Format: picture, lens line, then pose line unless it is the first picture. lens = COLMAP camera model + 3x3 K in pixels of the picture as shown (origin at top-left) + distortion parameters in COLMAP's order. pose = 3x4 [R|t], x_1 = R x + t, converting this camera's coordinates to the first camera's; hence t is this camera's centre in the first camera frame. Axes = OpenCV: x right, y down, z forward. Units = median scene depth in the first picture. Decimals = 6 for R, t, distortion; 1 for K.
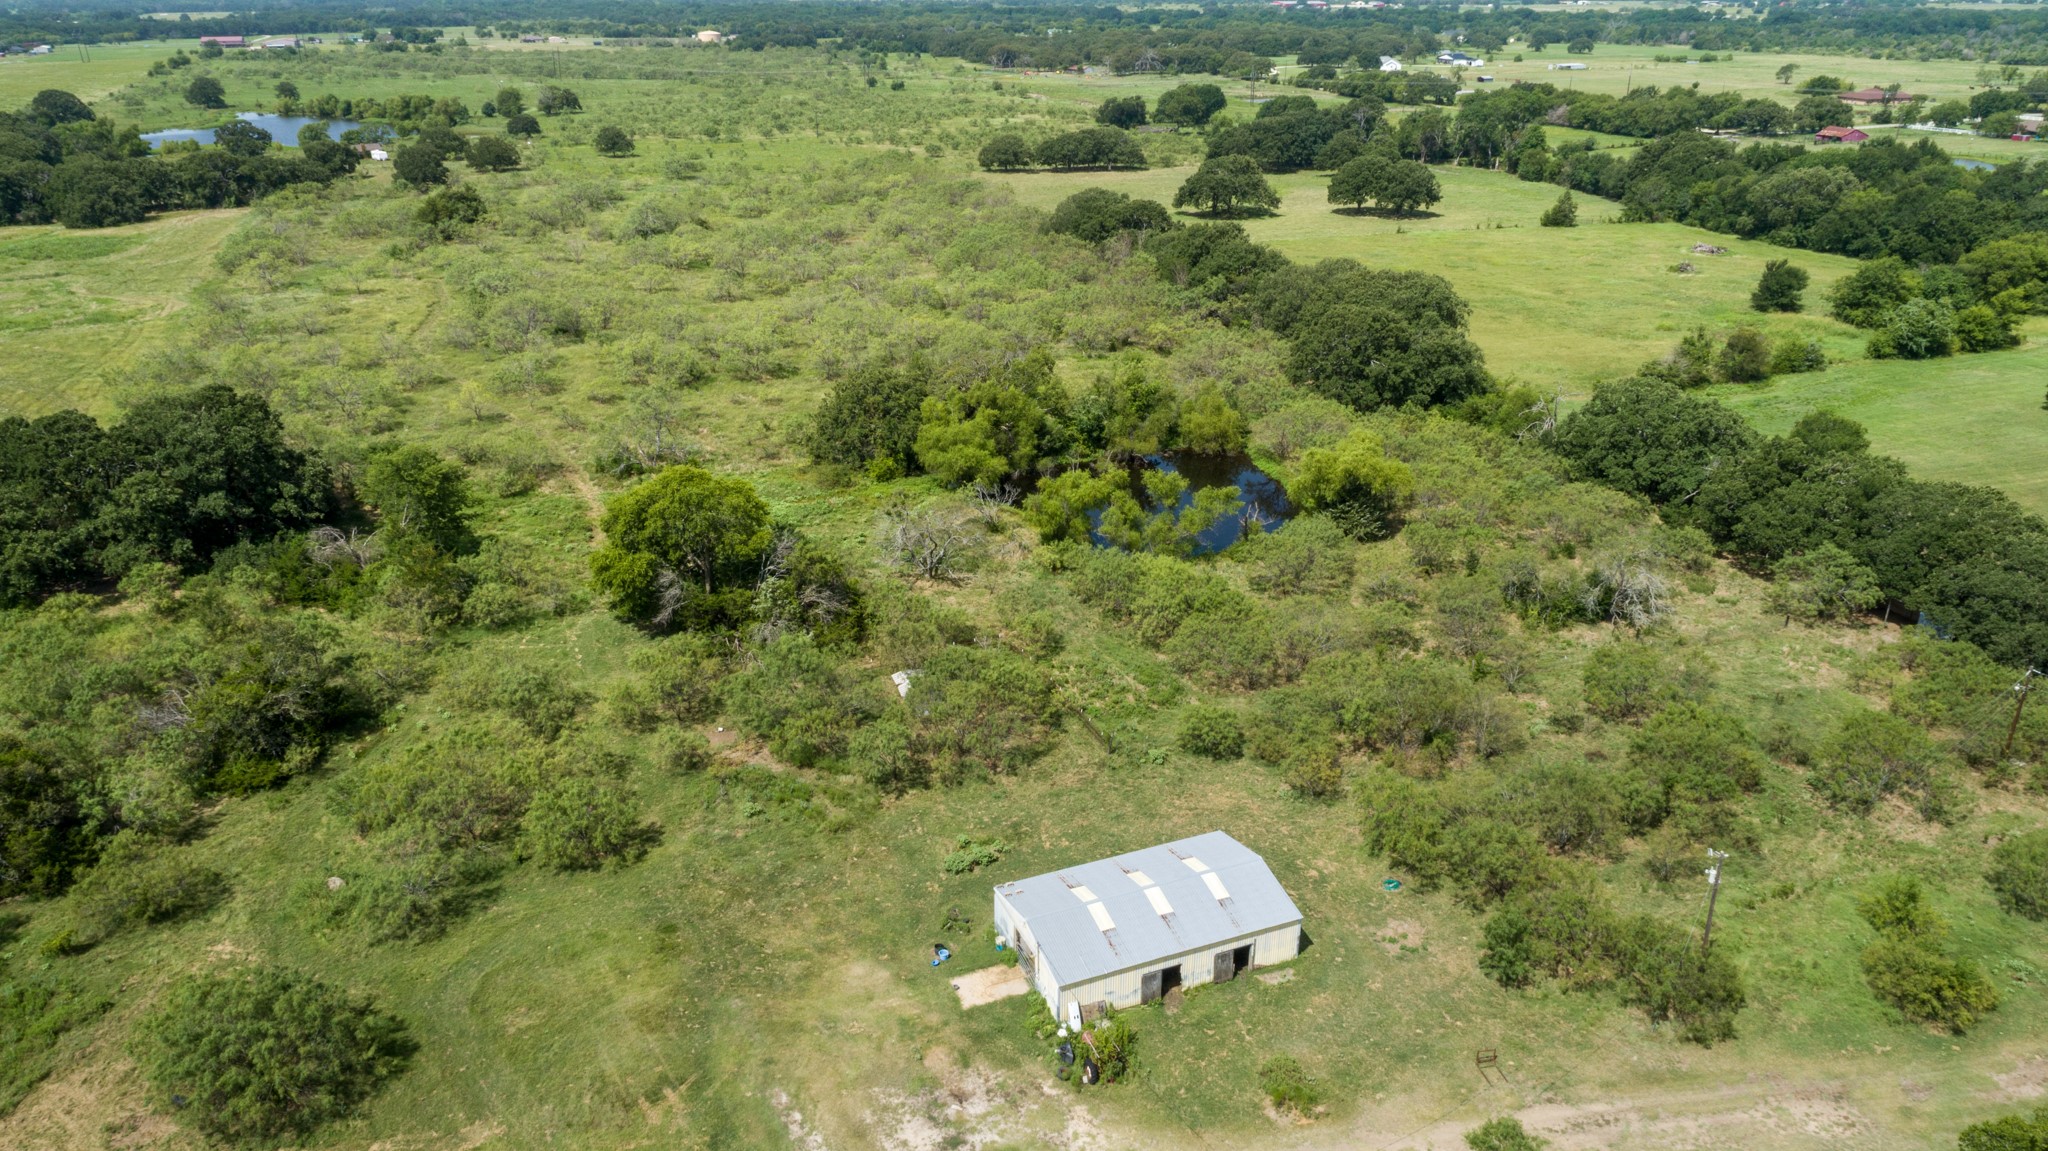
lens RADIAL K [[1388.6, 0, 1020.0], [0, 1388.6, 581.2], [0, 0, 1]] dist [-0.009650, 0.010209]
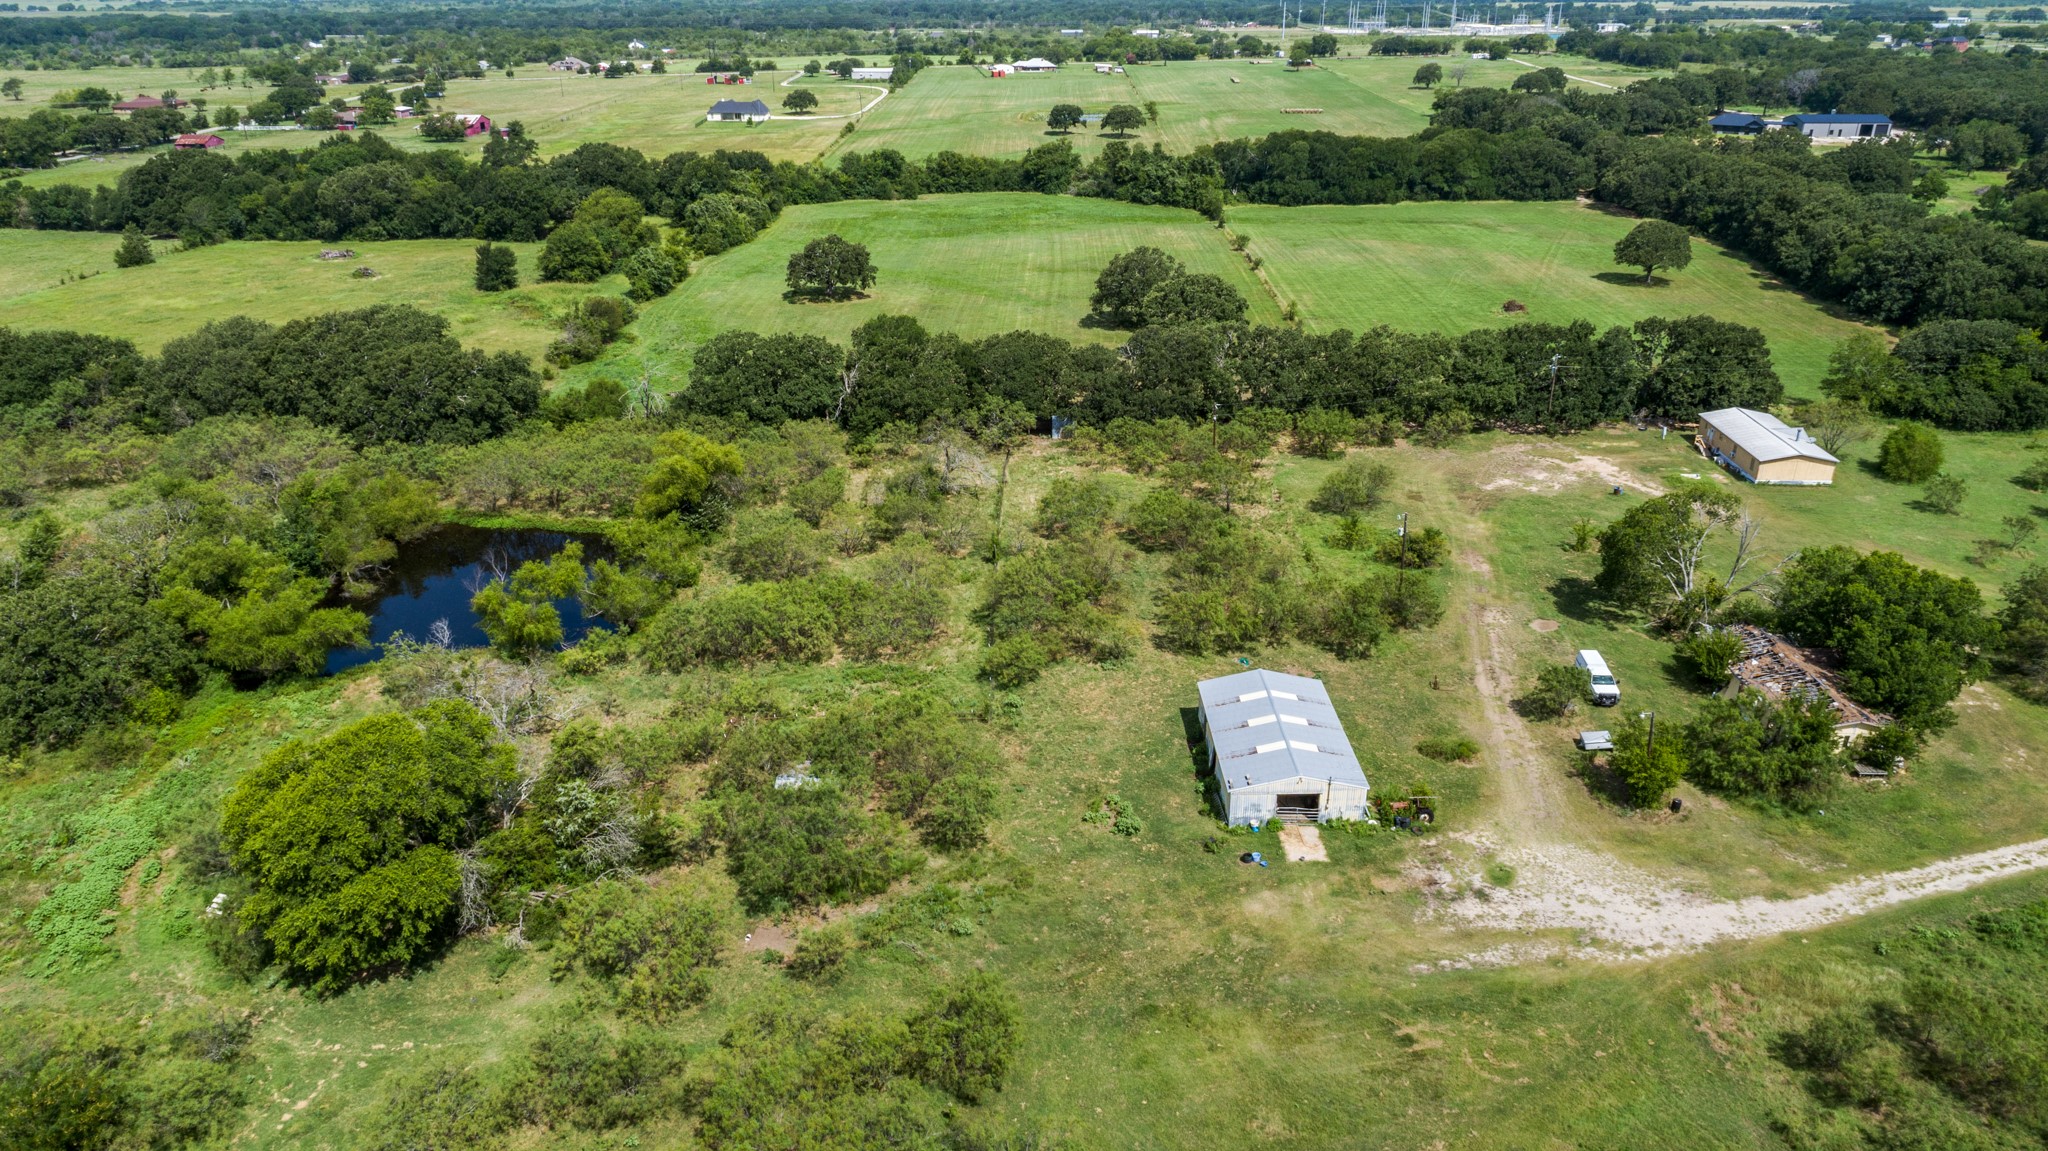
lens RADIAL K [[1388.6, 0, 1025.2], [0, 1388.6, 570.8], [0, 0, 1]] dist [-0.009650, 0.010209]
pose [[0.358657, -0.369461, 0.857242, -1.042395], [0.378805, 0.896932, 0.228081, -0.276811], [-0.853154, 0.242925, 0.461645, 0.610294]]
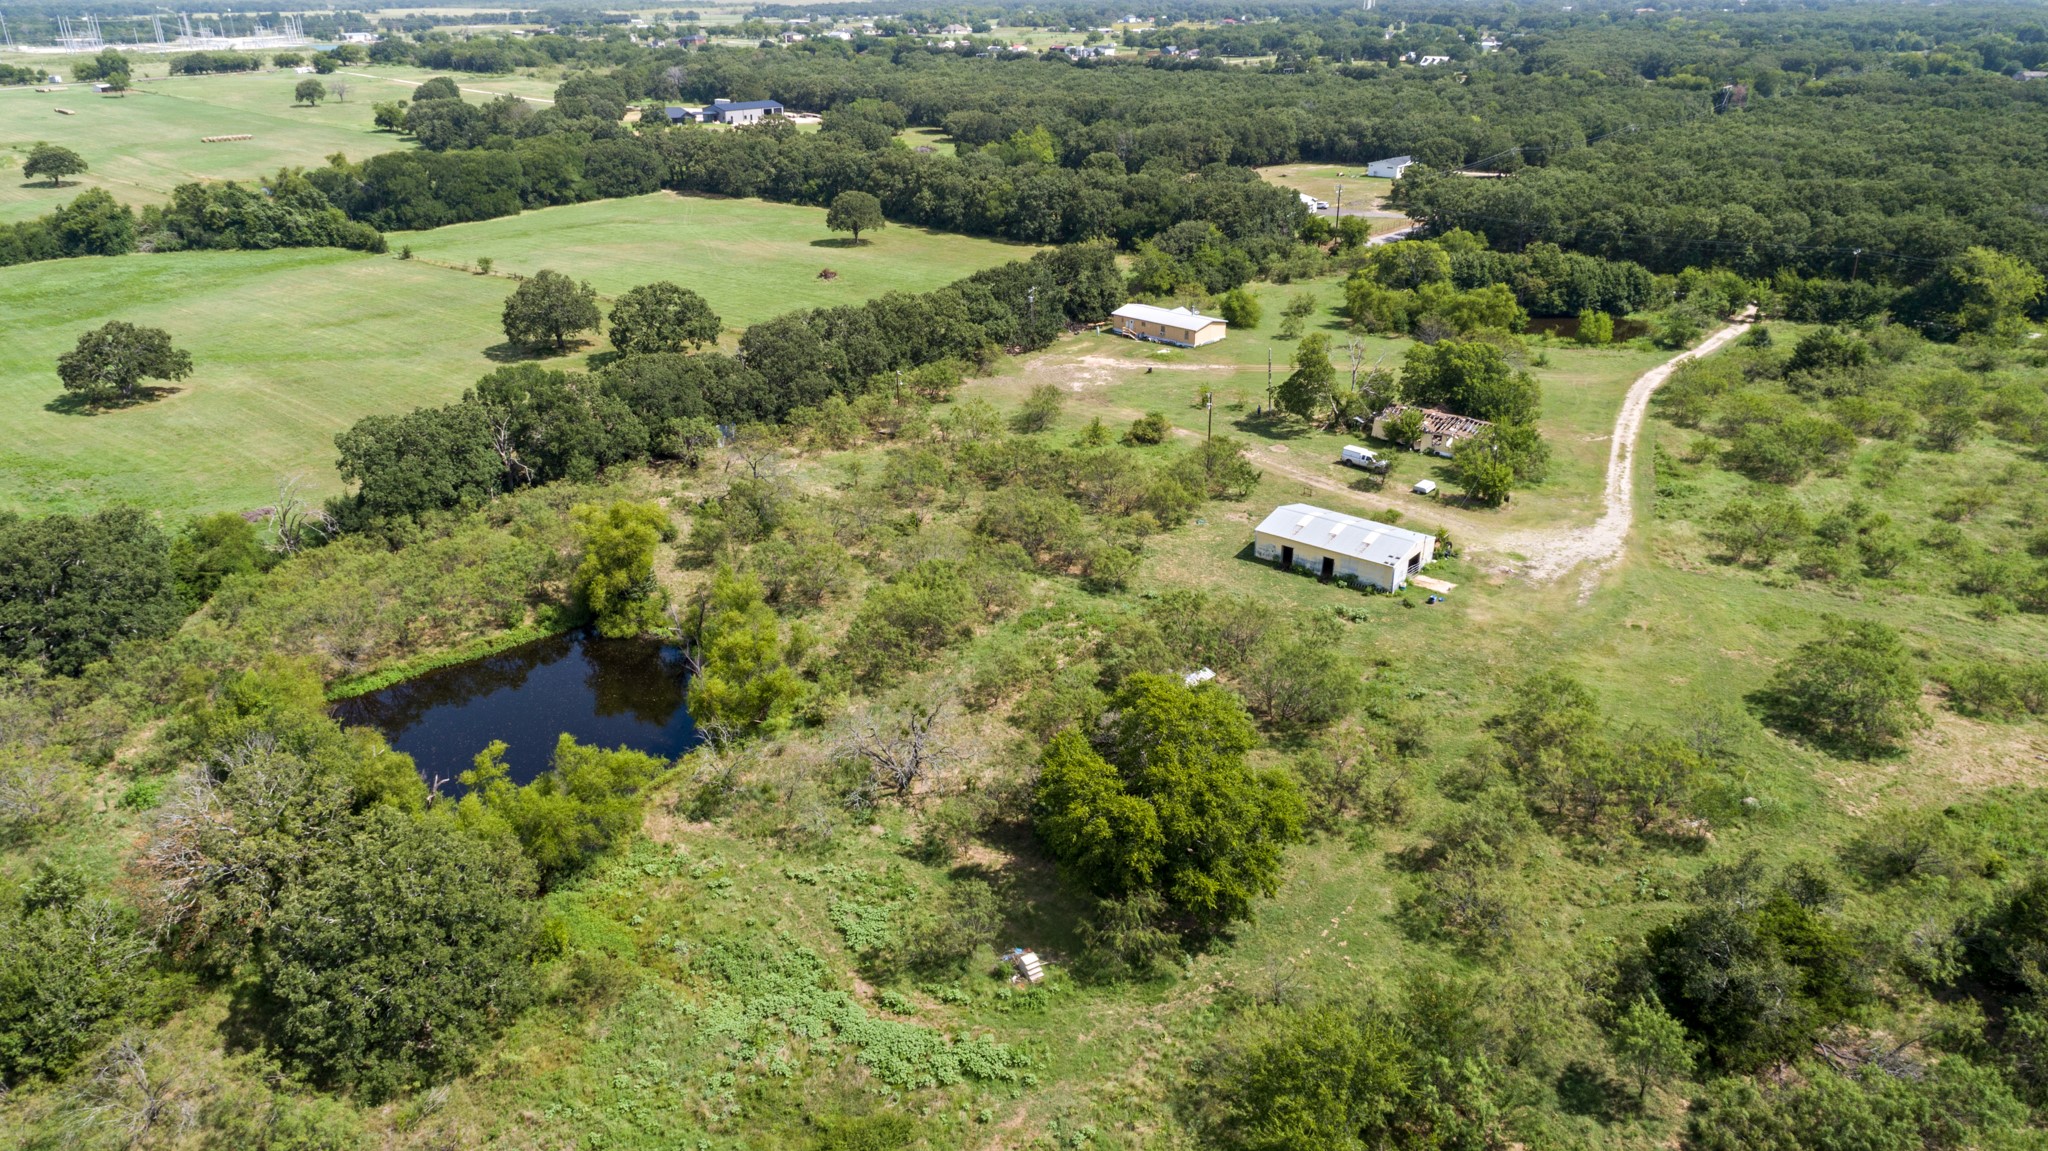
lens RADIAL K [[1388.6, 0, 1030.2], [0, 1388.6, 578.4], [0, 0, 1]] dist [-0.009650, 0.010209]
pose [[-0.485004, -0.345722, 0.803273, -1.178421], [0.355914, 0.760990, 0.542420, -0.838276], [-0.798809, 0.548971, -0.246036, 1.844167]]
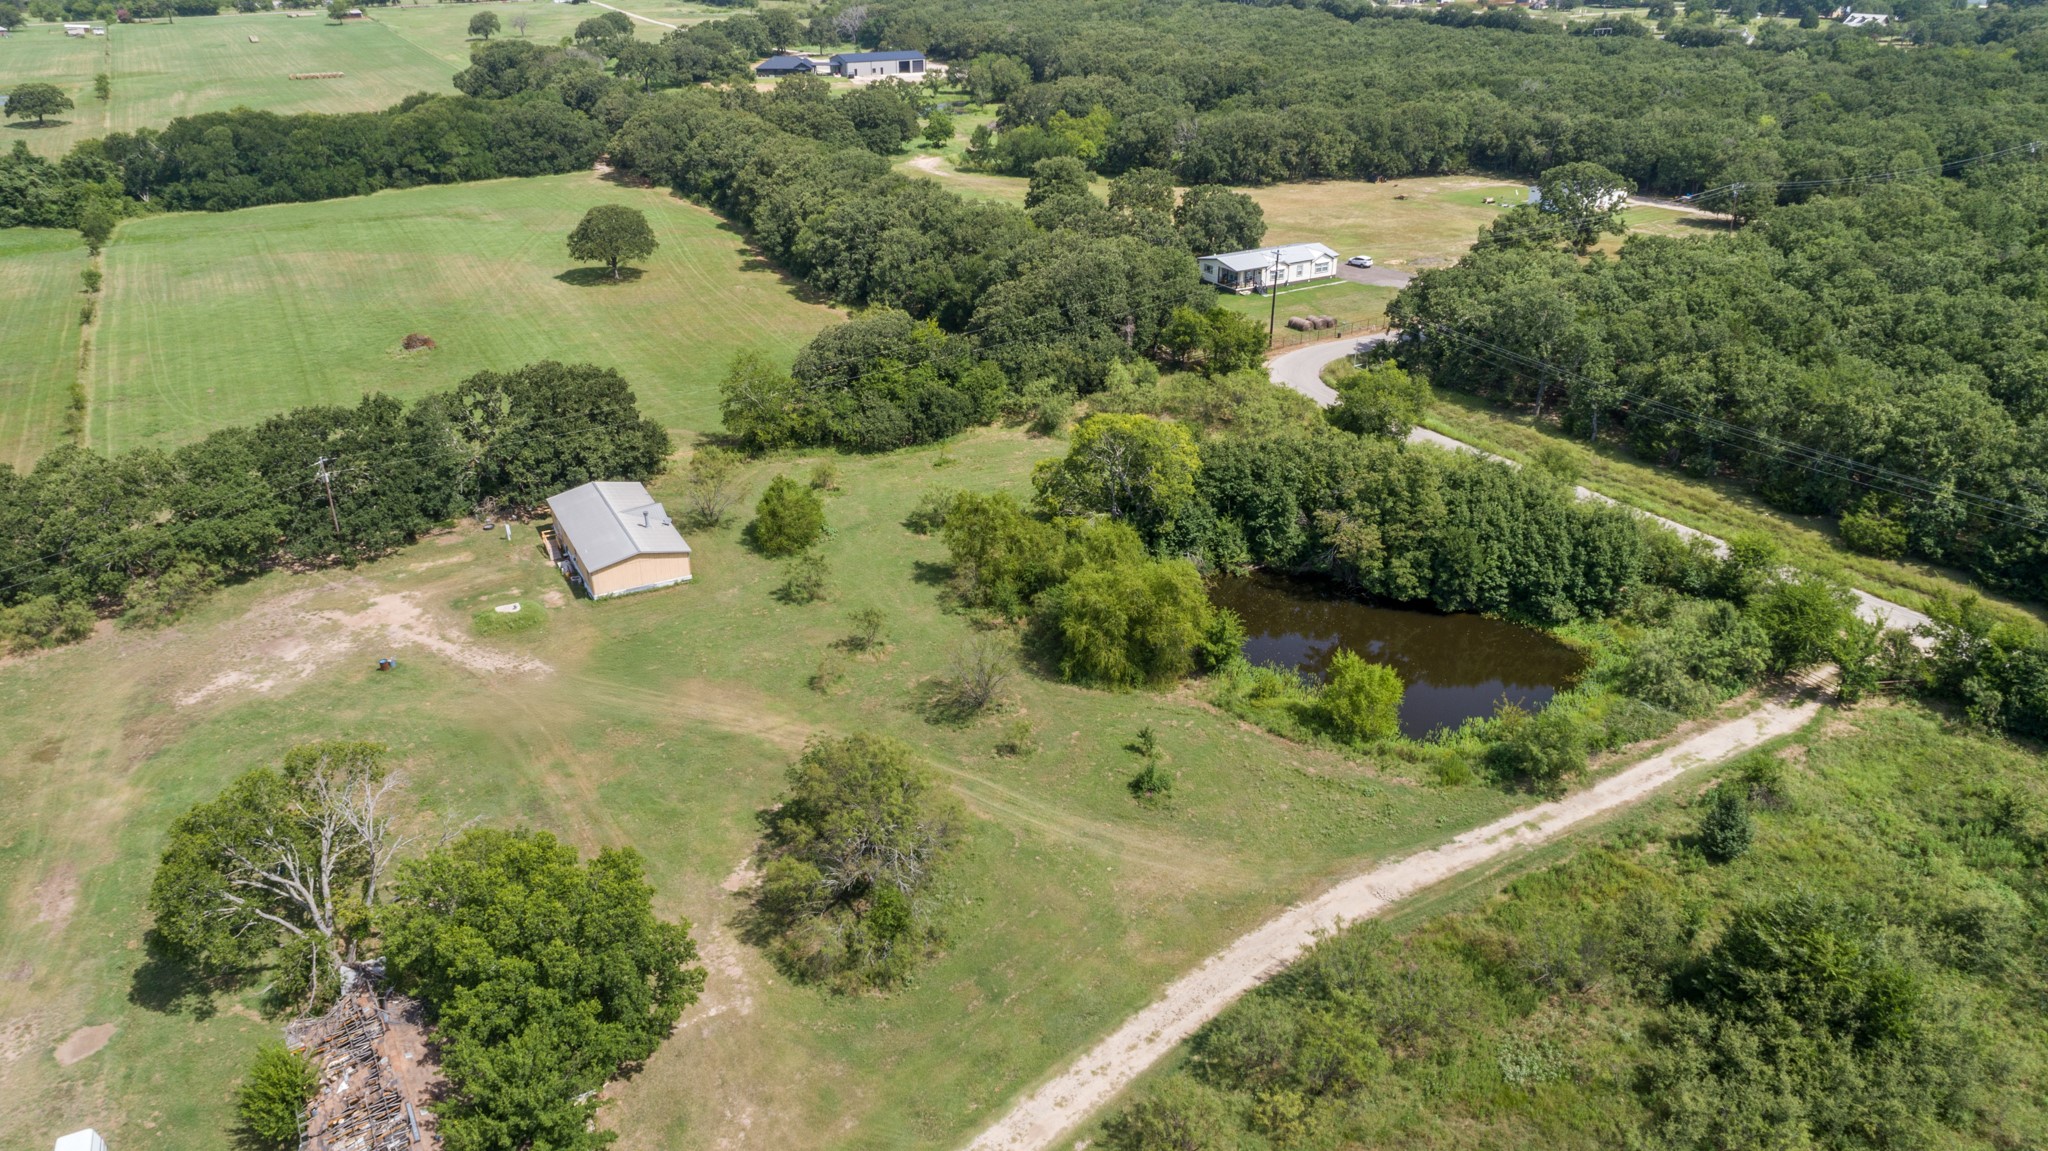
lens RADIAL K [[1388.6, 0, 1018.7], [0, 1388.6, 558.6], [0, 0, 1]] dist [-0.009650, 0.010209]
pose [[-0.174851, -0.417257, 0.891809, -0.293400], [0.397840, 0.798588, 0.451643, -0.062839], [-0.900639, 0.433767, 0.026368, 0.126314]]
